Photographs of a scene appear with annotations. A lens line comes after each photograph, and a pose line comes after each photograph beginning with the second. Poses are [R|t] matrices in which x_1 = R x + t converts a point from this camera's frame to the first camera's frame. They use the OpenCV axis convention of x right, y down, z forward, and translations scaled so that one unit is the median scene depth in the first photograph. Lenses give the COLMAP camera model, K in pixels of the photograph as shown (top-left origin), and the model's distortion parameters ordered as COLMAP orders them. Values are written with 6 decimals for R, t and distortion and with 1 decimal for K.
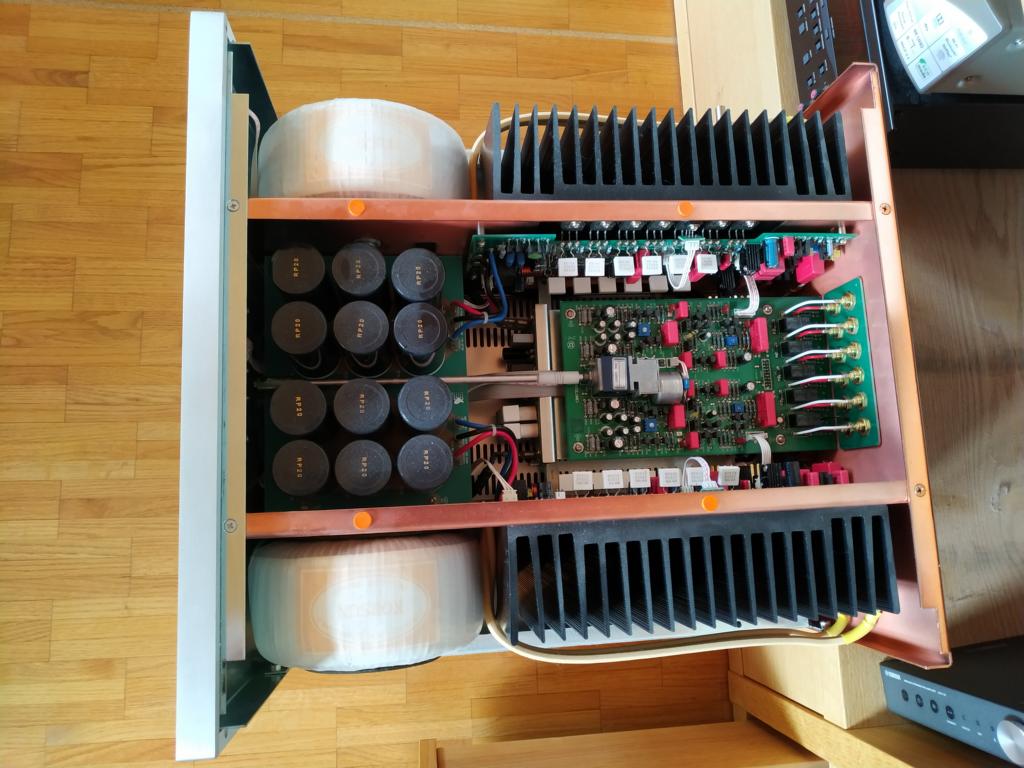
lens RADIAL K [[731.9, 0, 509.4], [0, 731.9, 380.3], [0, 0, 1]] dist [0.004999, 0.003134]
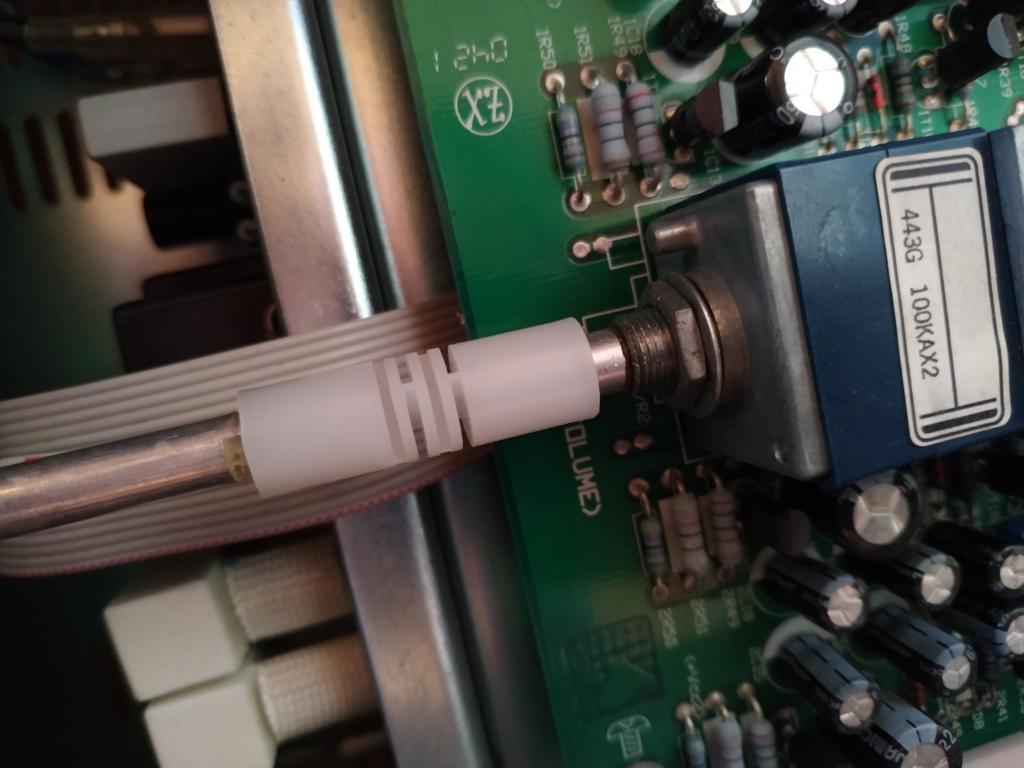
lens RADIAL K [[731.9, 0, 509.2], [0, 731.9, 385.1], [0, 0, 1]] dist [0.004999, 0.003134]
pose [[0.976950, -0.190088, 0.097133, 0.067662], [0.154206, 0.943089, 0.294625, -0.040297], [-0.147610, -0.272855, 0.950664, 0.878870]]
